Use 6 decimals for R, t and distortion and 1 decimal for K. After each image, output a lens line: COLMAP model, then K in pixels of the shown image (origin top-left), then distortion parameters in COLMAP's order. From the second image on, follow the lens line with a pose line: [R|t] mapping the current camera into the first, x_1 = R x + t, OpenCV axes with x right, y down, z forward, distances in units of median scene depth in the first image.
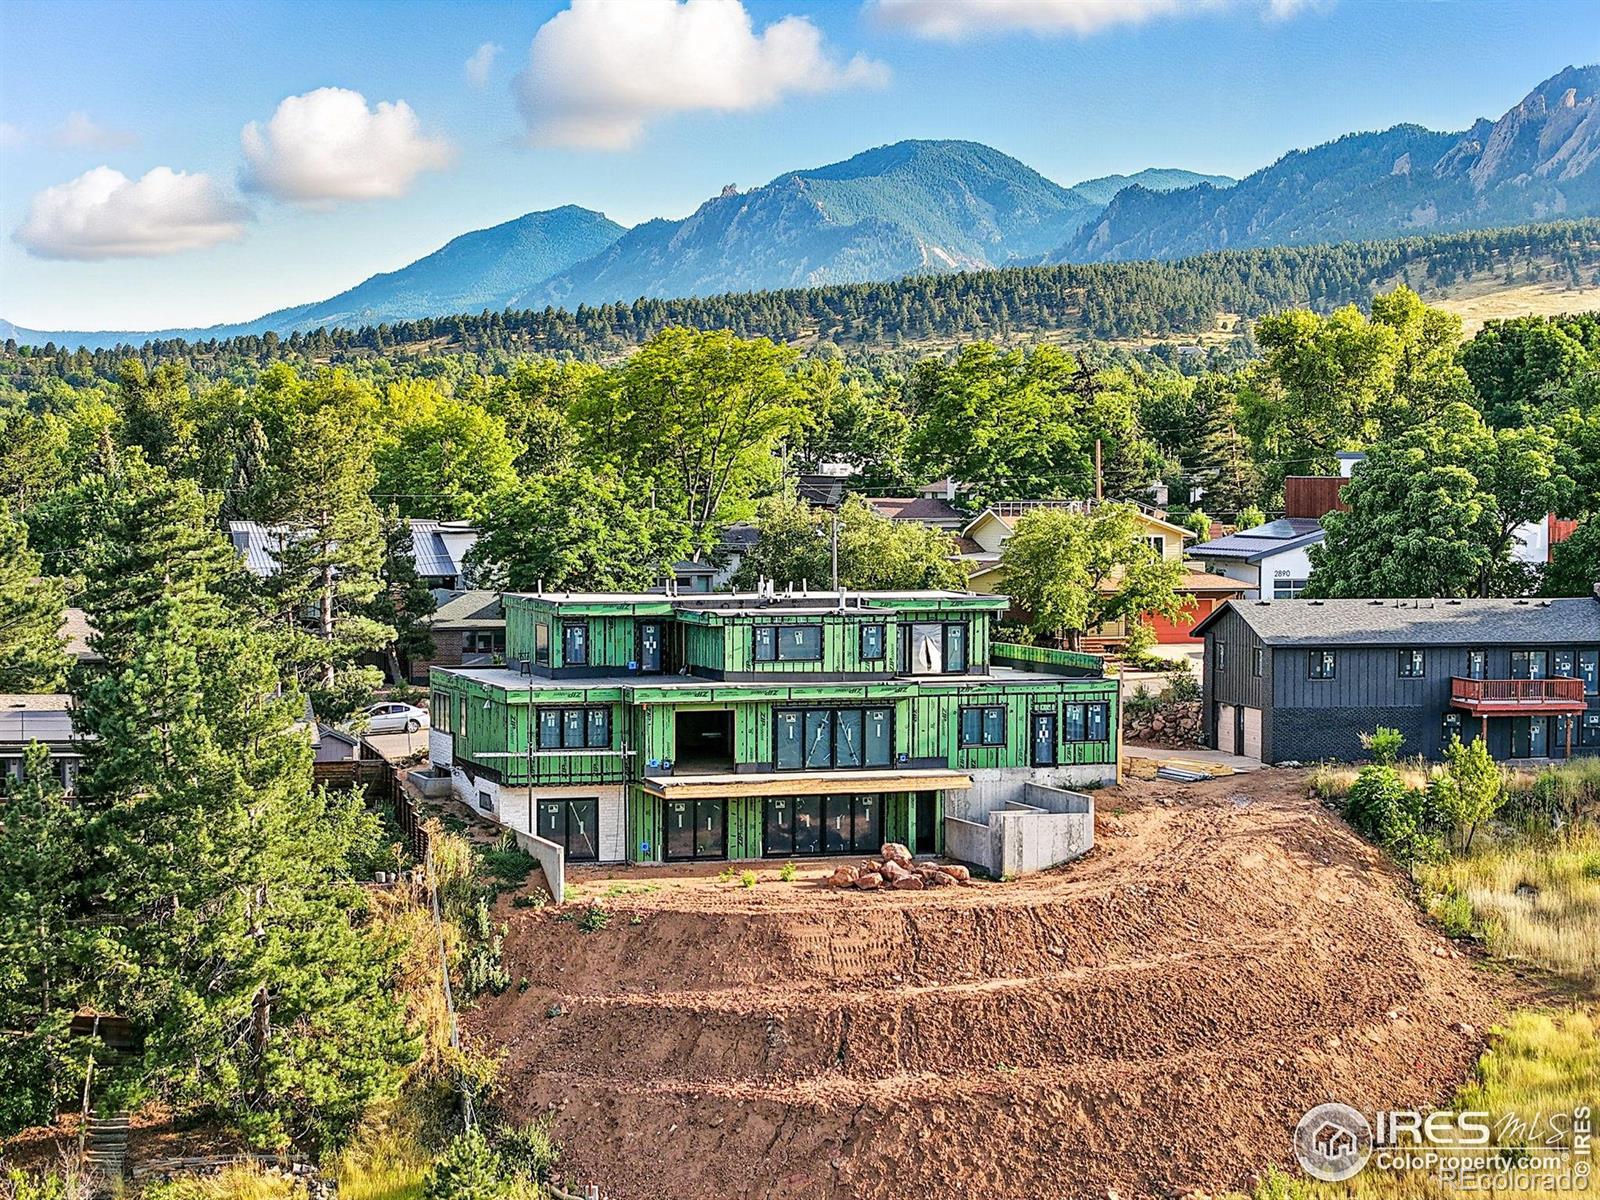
lens RADIAL K [[3388.4, 0, 789.7], [0, 3388.4, 603.4], [0, 0, 1]] dist [-0.183808, 0.000000]
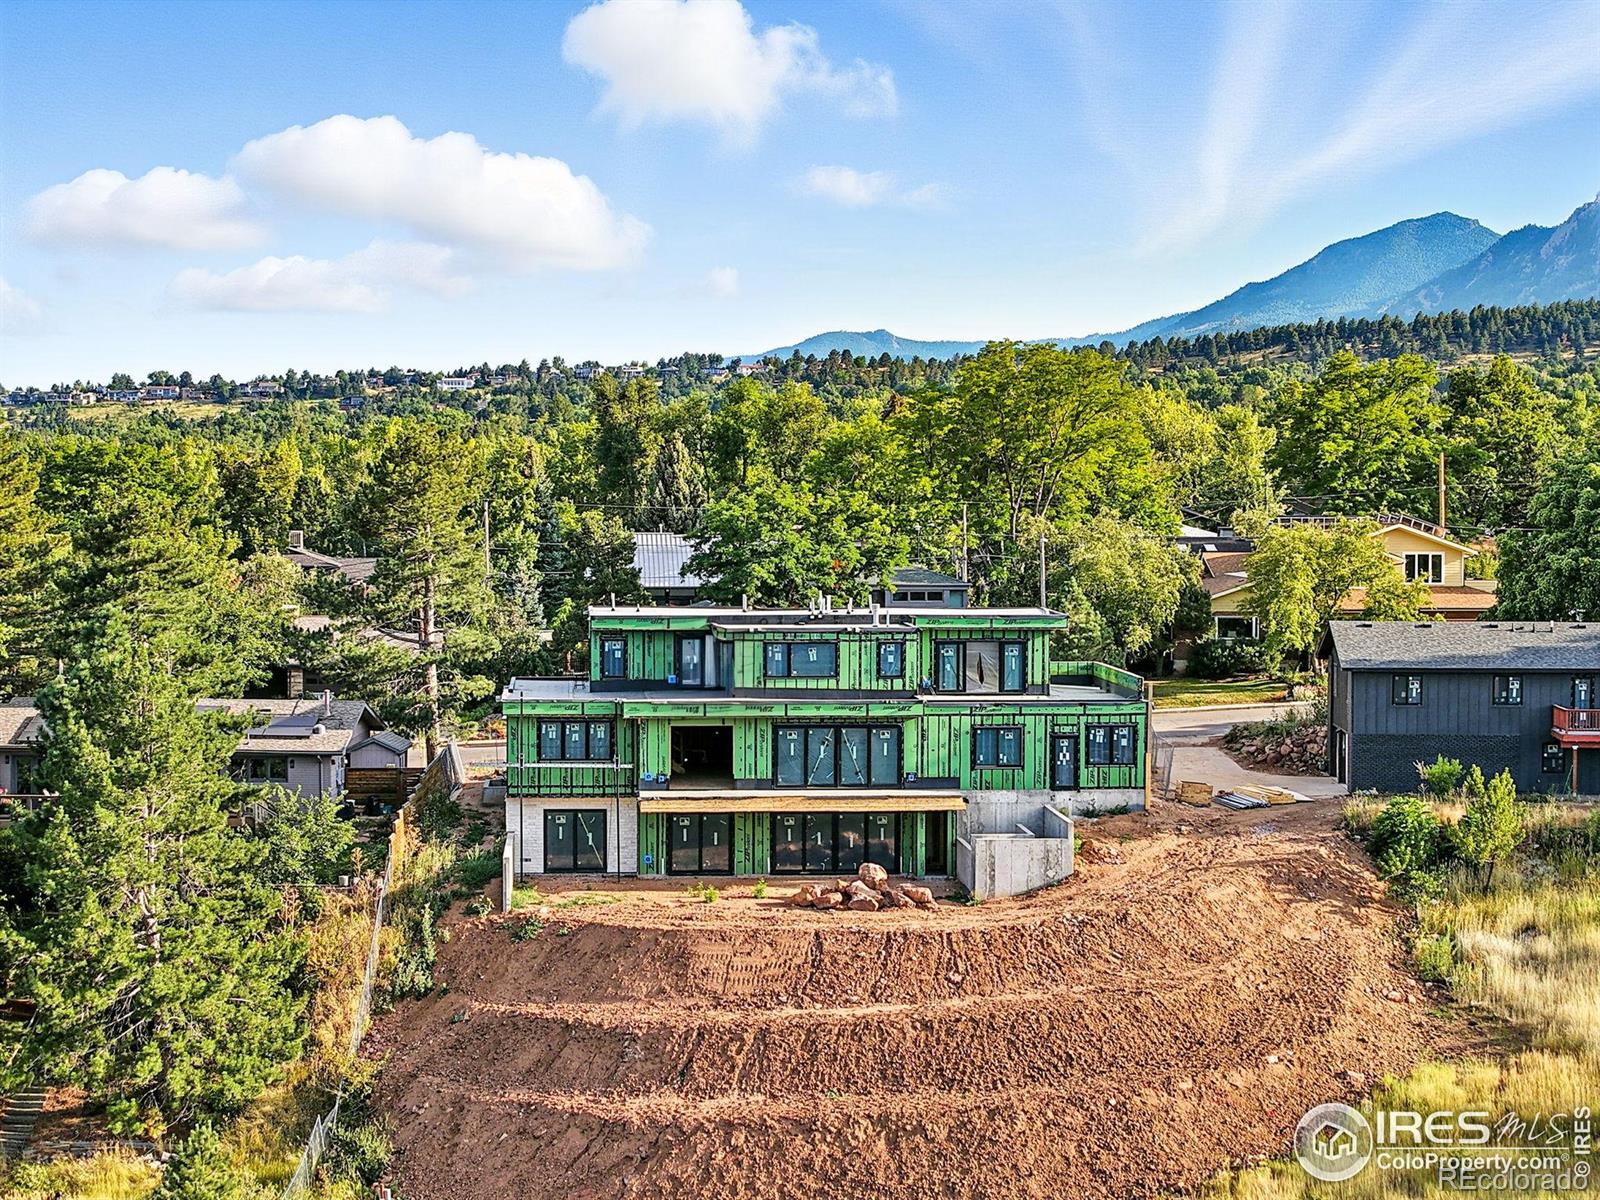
lens RADIAL K [[3392.0, 0, 810.2], [0, 3392.0, 593.8], [0, 0, 1]] dist [-0.173221, 0.000000]
pose [[0.967269, 0.009555, -0.253572, 0.260234], [-0.010957, 0.999931, -0.004120, -0.003606], [0.253515, 0.006764, 0.967308, 0.036315]]
